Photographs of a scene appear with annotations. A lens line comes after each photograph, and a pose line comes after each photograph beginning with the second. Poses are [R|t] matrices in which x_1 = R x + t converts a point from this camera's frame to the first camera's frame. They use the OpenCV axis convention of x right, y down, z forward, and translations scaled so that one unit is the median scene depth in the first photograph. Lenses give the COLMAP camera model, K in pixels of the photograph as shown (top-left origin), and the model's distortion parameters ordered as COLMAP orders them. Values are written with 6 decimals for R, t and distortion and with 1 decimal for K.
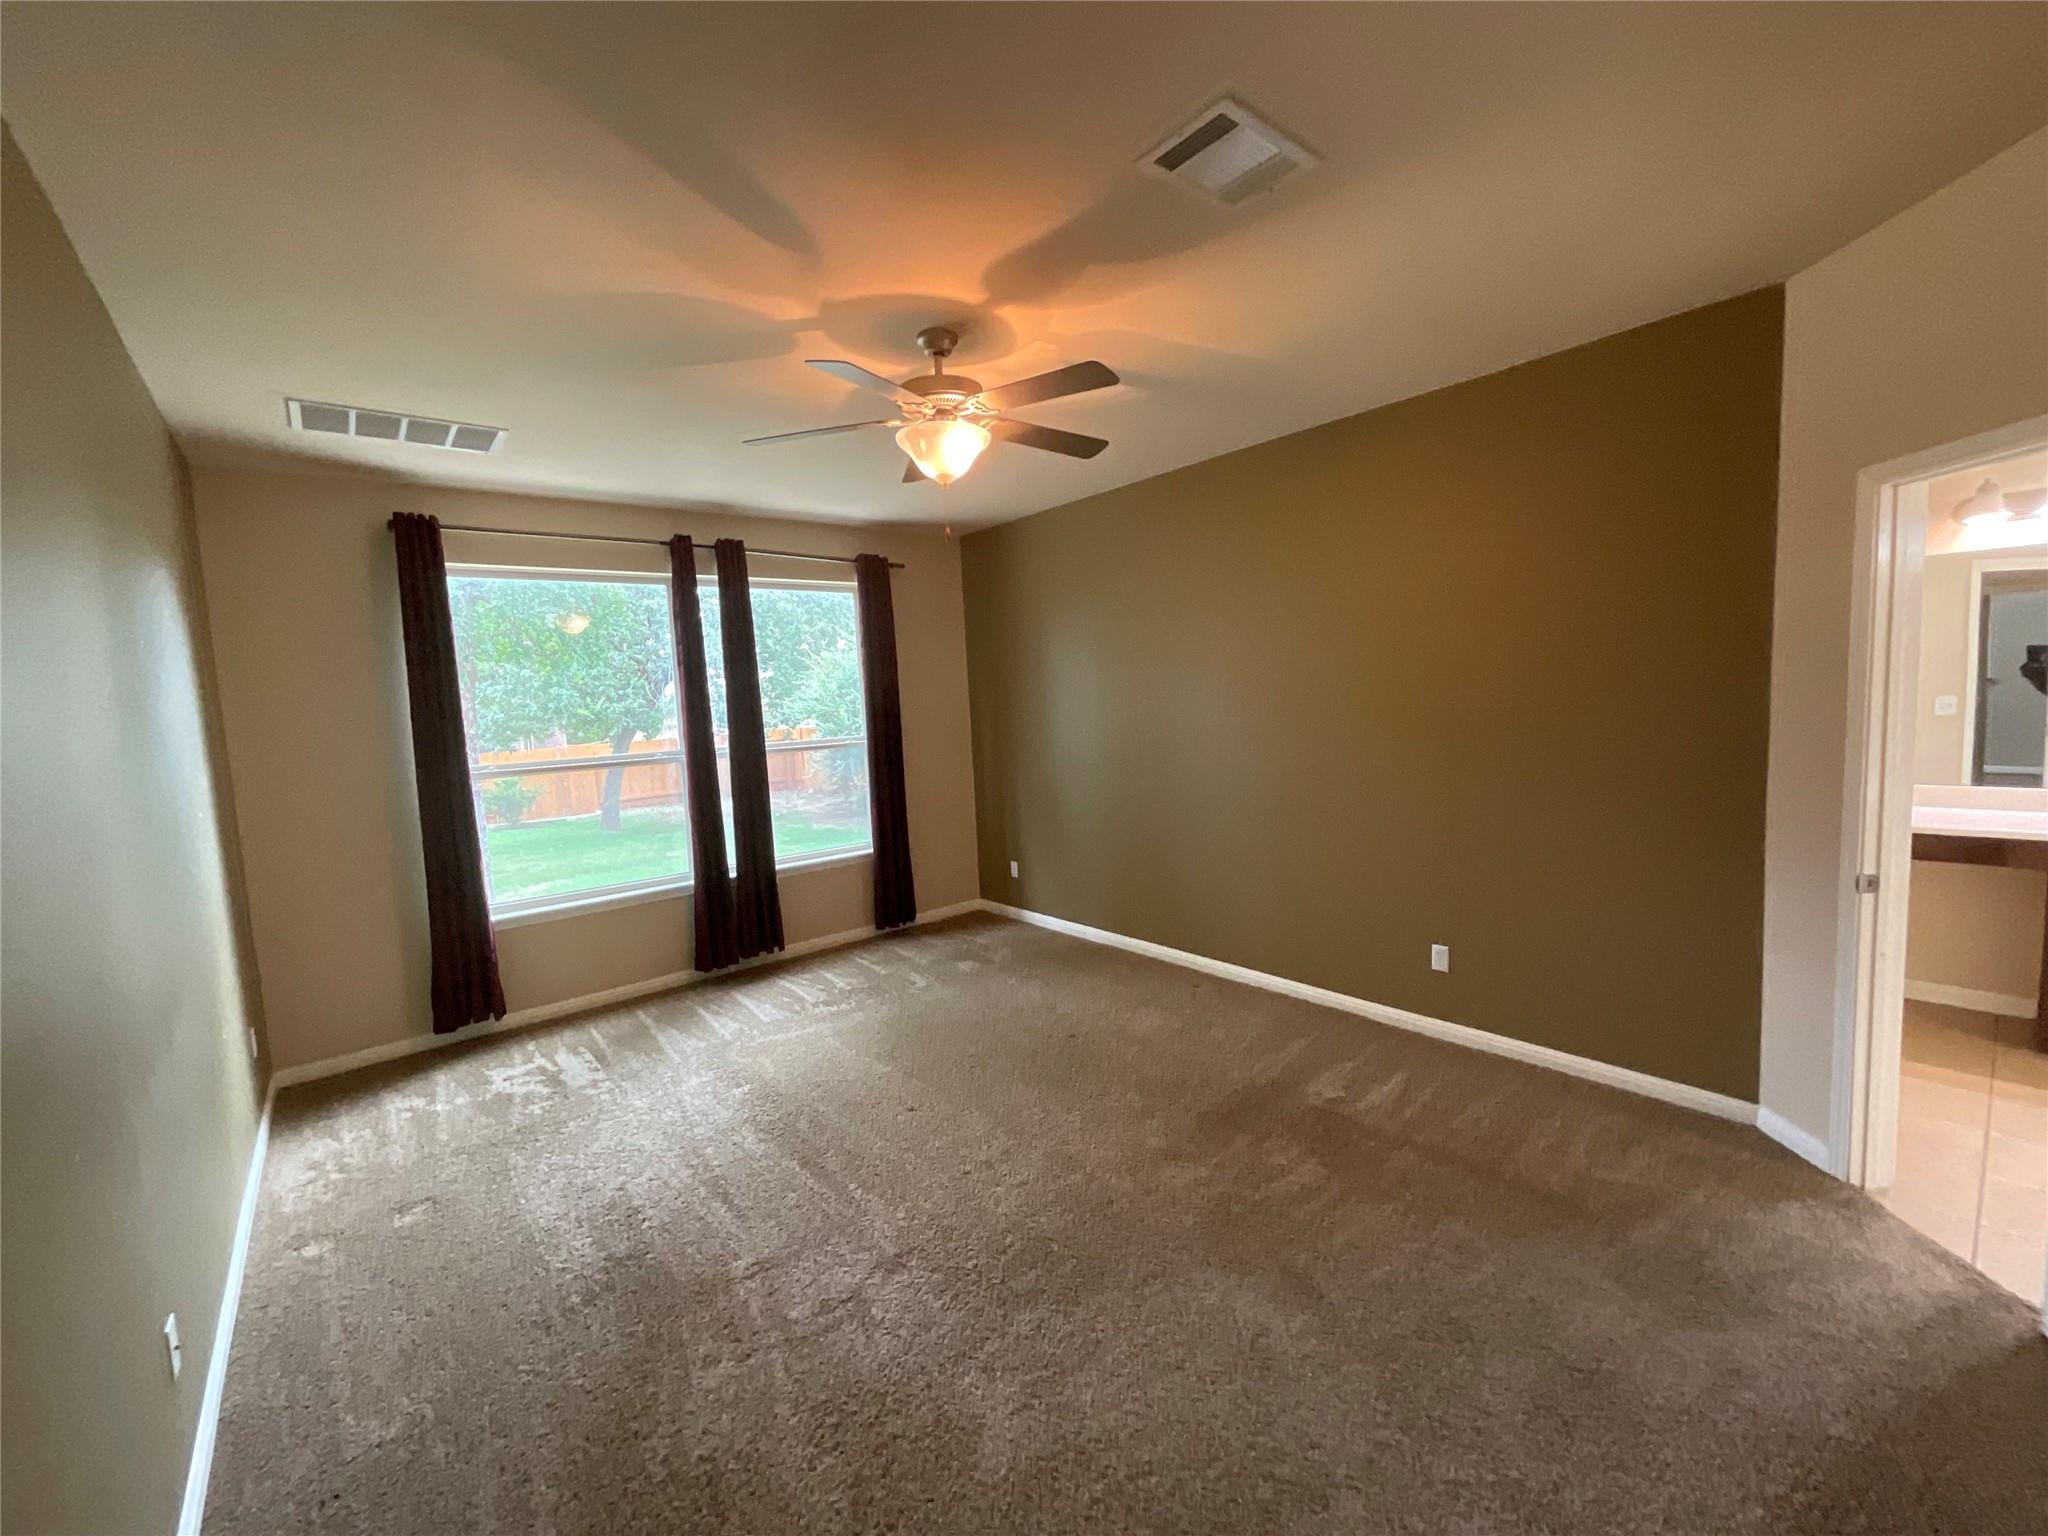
lens RADIAL K [[831.1, 0, 1025.9], [0, 831.1, 762.2], [0, 0, 1]] dist [-0.004534, 0.002626]
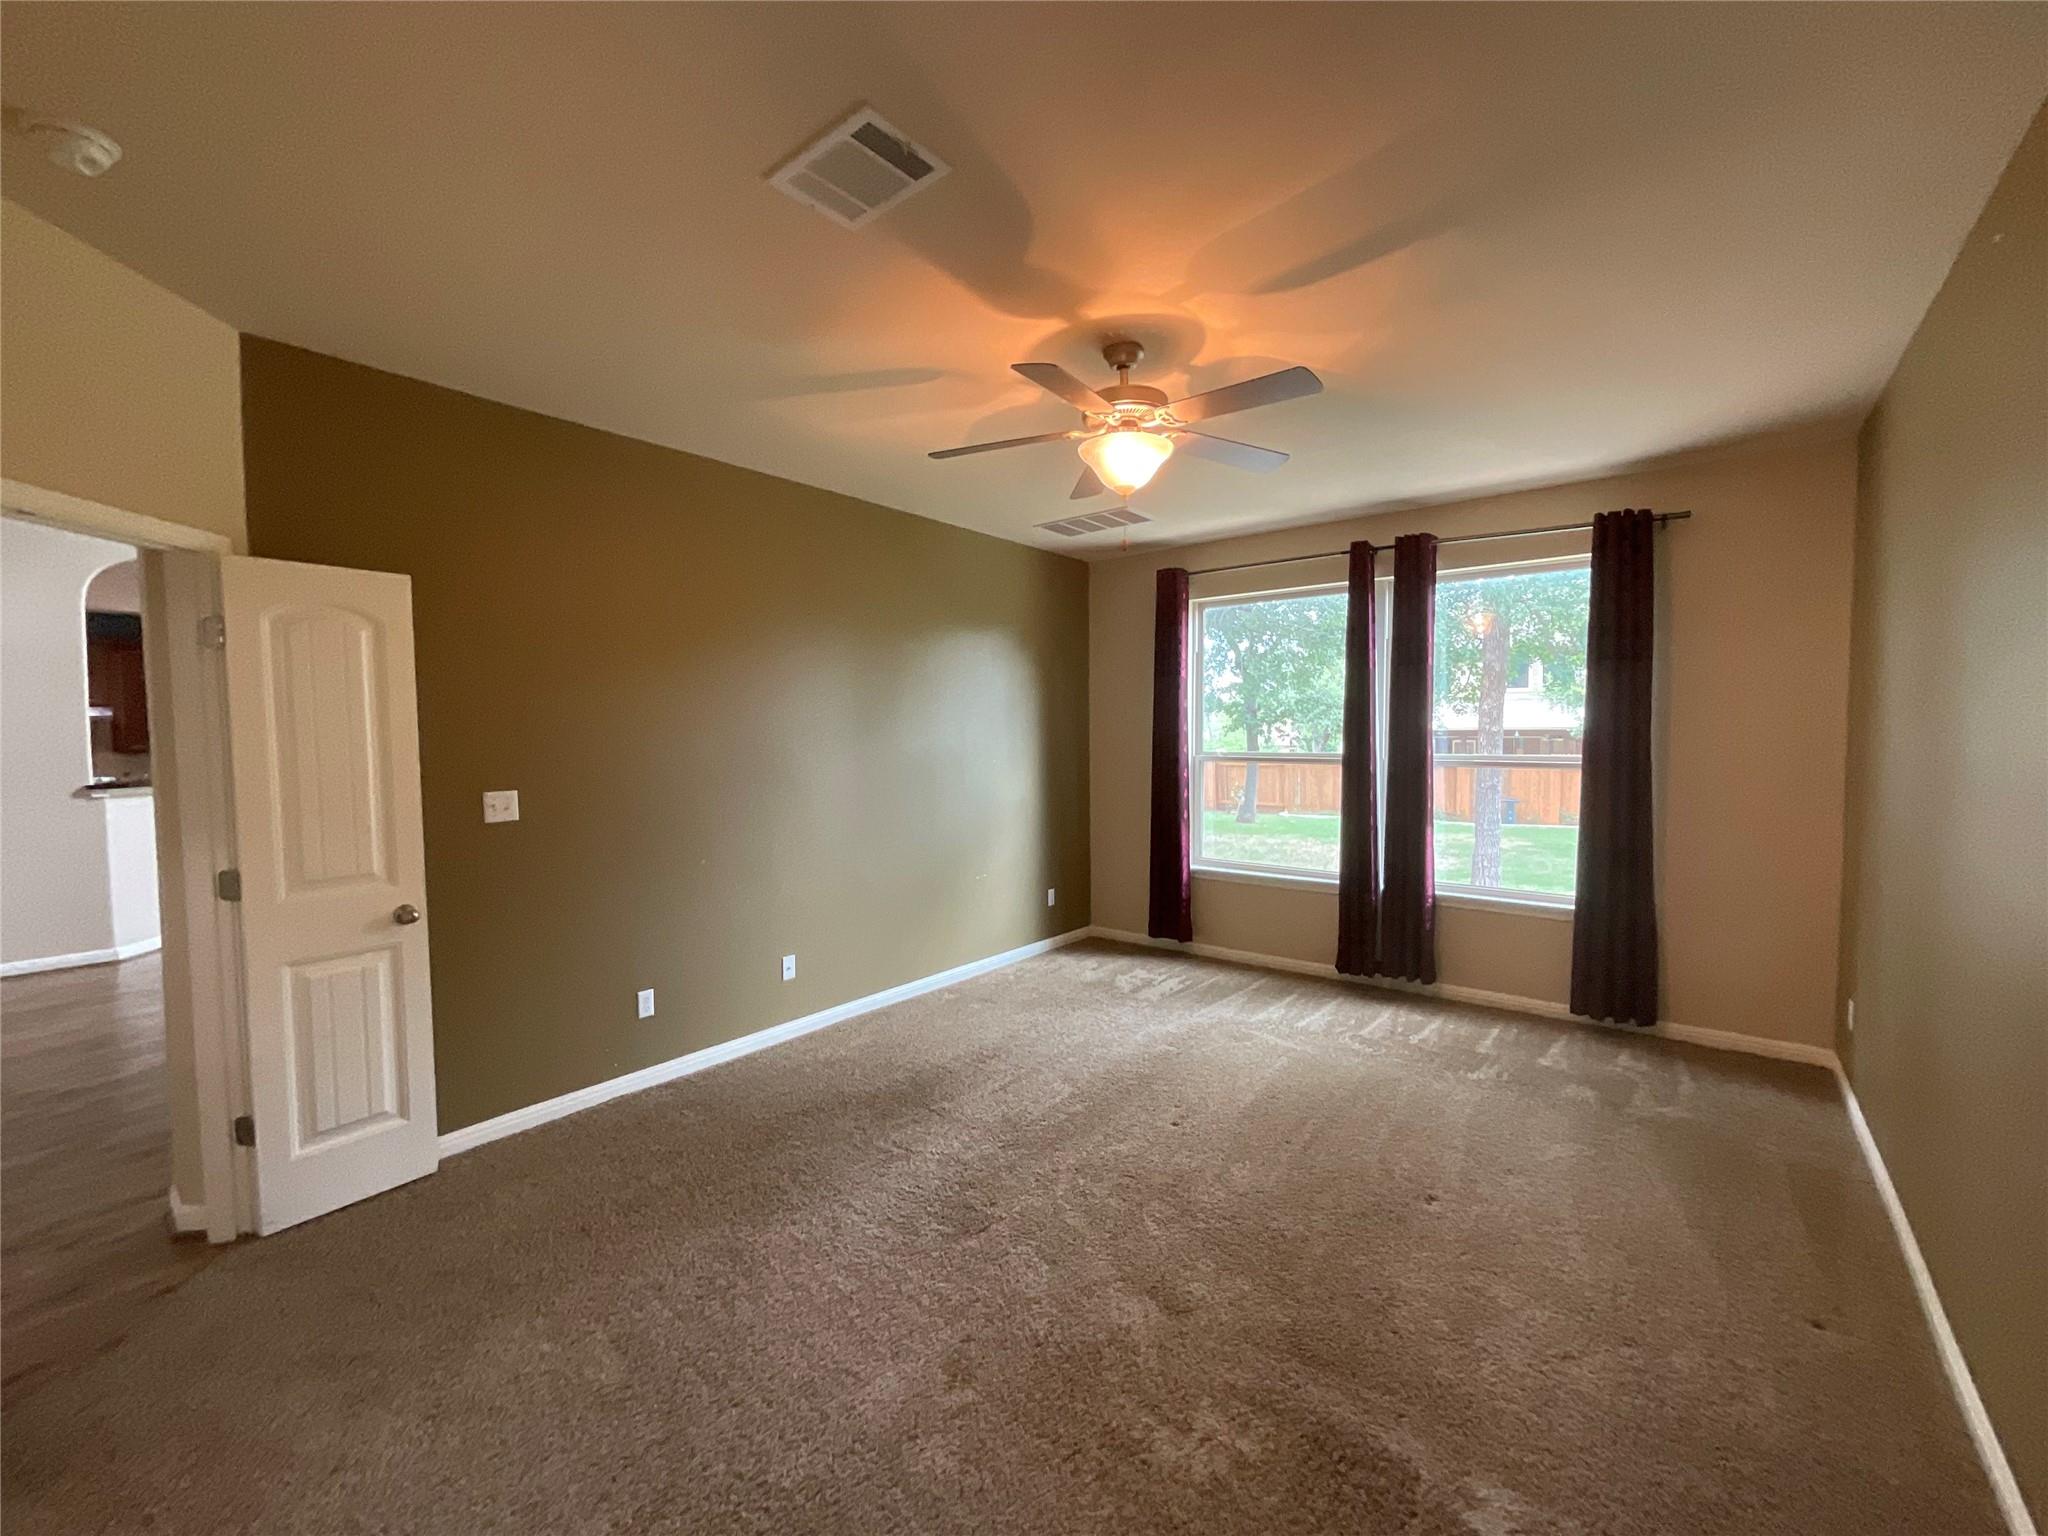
lens RADIAL K [[831.1, 0, 1029.2], [0, 831.1, 774.8], [0, 0, 1]] dist [-0.004534, 0.002626]
pose [[0.207659, 0.105429, -0.972503, 0.529998], [-0.082351, 0.992530, 0.090016, -0.050929], [0.974729, 0.061394, 0.214789, 0.418189]]
